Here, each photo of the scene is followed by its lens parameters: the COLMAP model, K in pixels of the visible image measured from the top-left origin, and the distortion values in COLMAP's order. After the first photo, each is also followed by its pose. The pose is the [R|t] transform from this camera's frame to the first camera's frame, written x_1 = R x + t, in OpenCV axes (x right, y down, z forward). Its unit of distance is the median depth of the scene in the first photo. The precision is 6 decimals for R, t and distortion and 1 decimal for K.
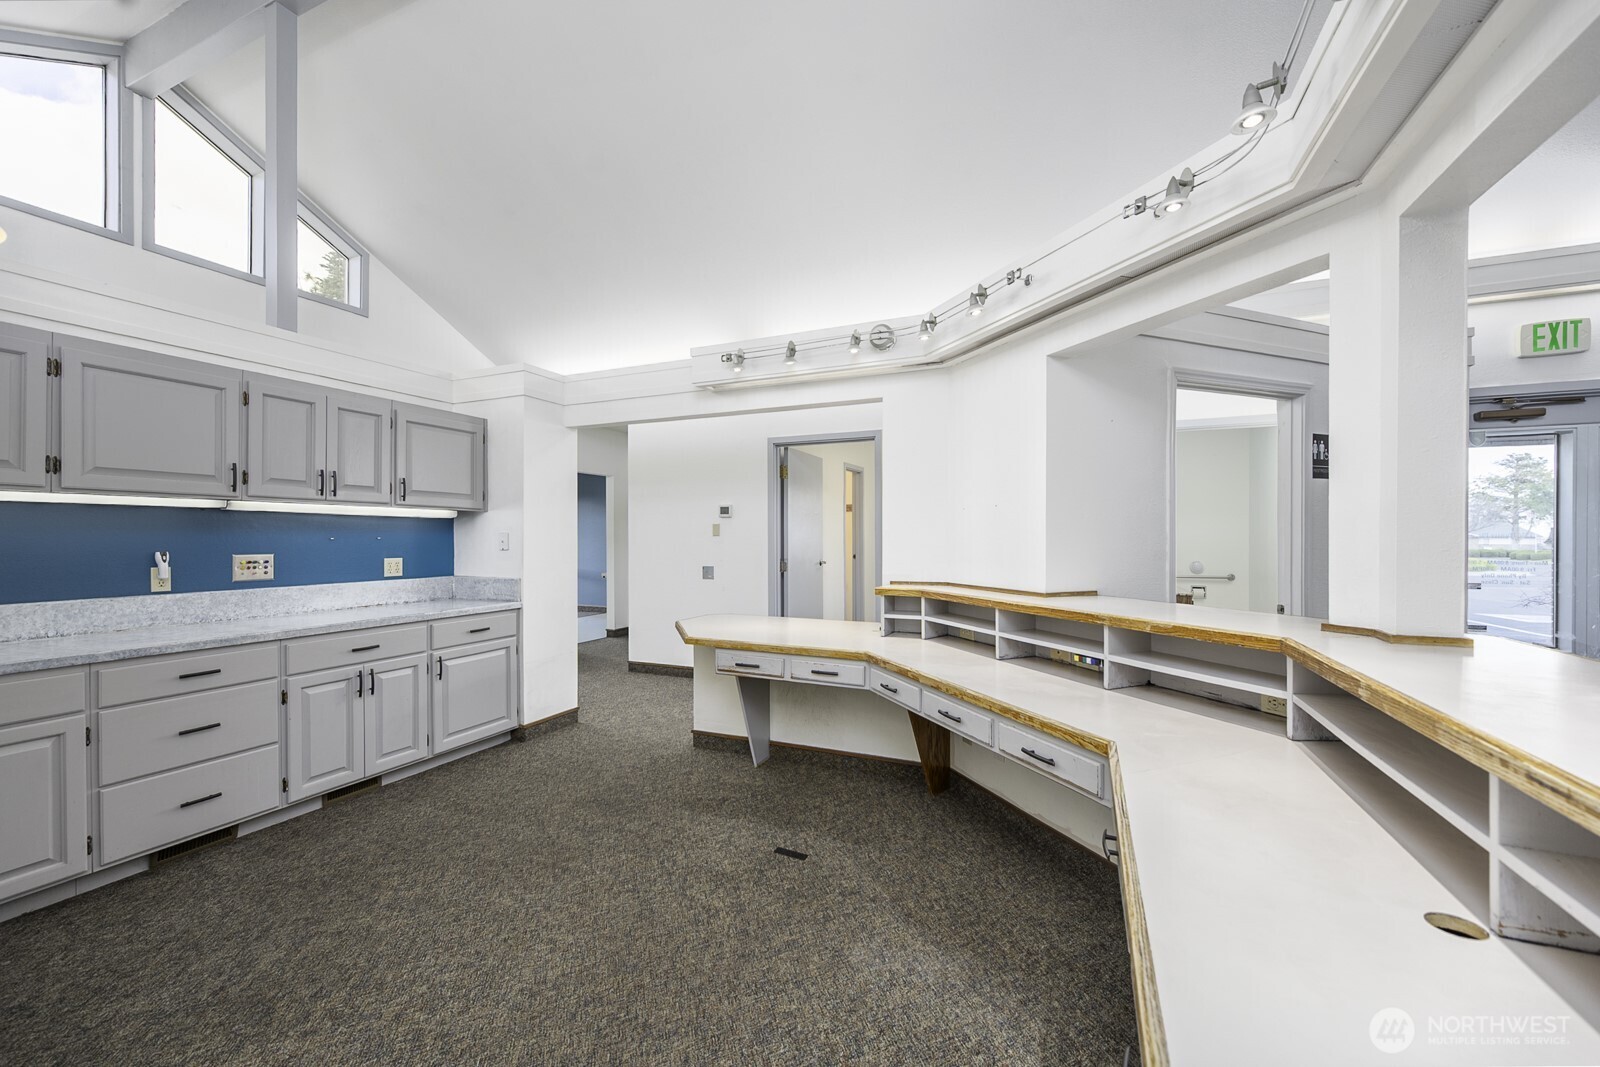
lens RADIAL K [[644.3, 0, 805.0], [0, 644.3, 538.6], [0, 0, 1]] dist [0.000434, -0.000656]
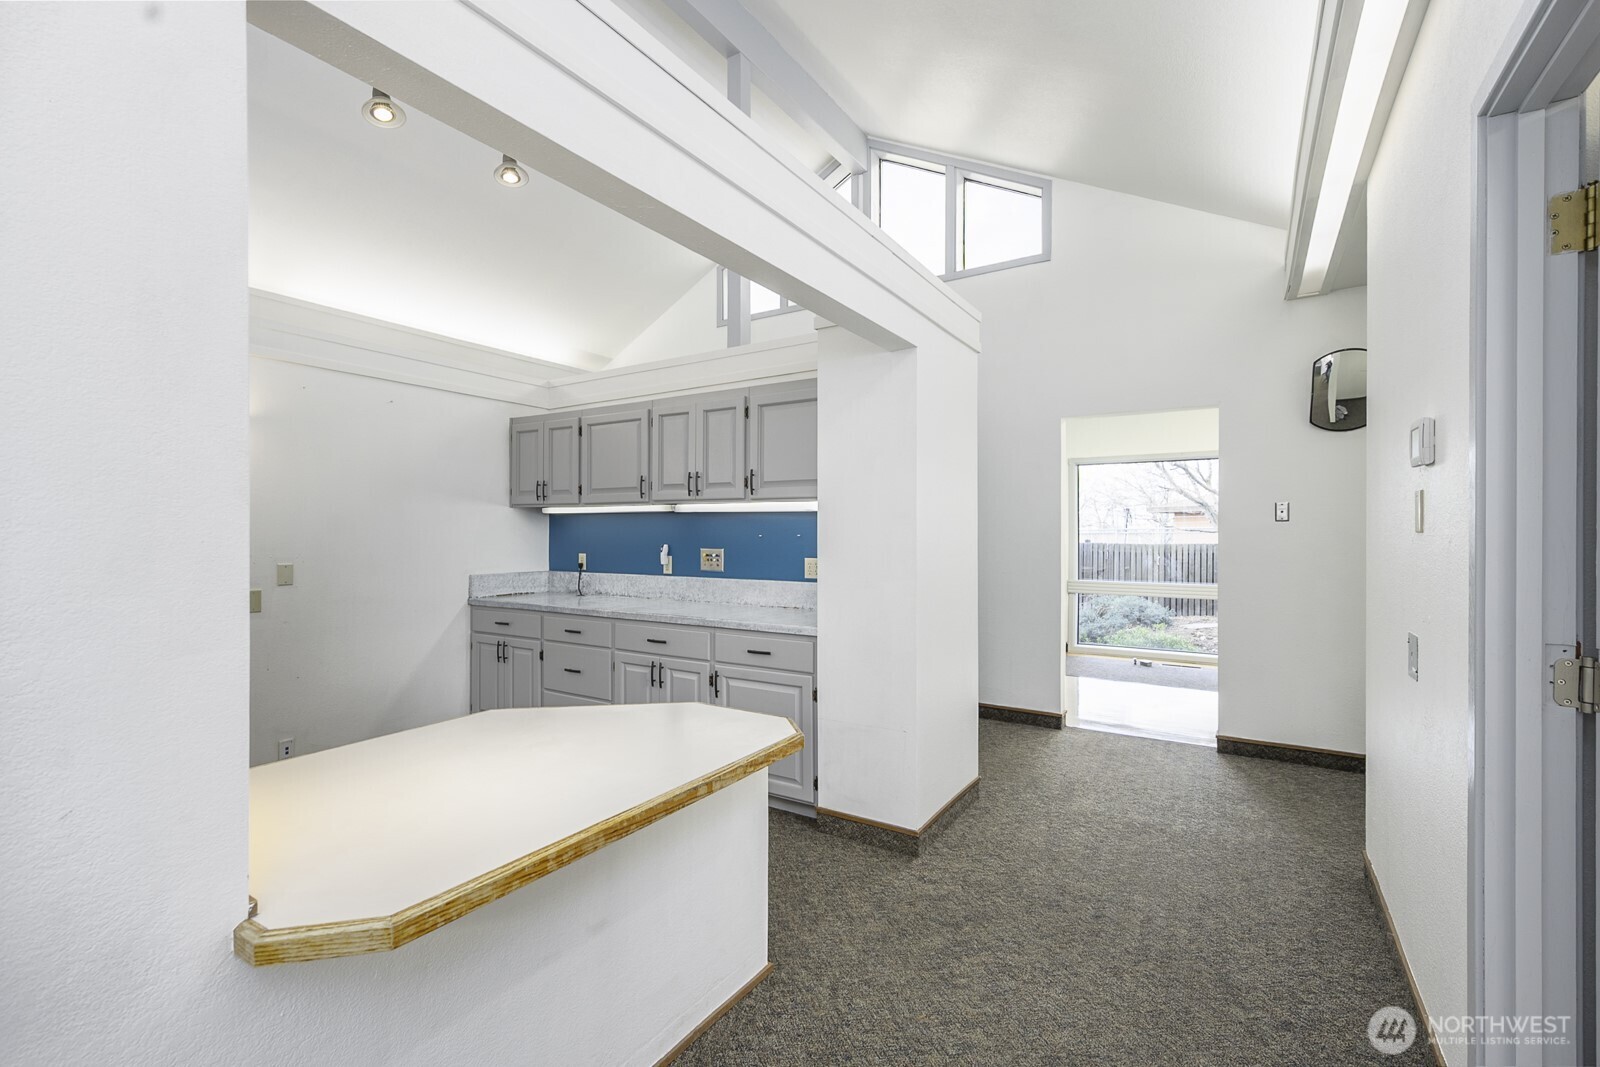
lens RADIAL K [[702.3, 0, 798.9], [0, 702.3, 524.0], [0, 0, 1]] dist [-0.000484, 0.000035]
pose [[-0.155932, -0.014334, -0.987664, 0.381492], [-0.005904, 0.999890, -0.013579, -0.004170], [0.987750, 0.003714, -0.155999, 1.328900]]
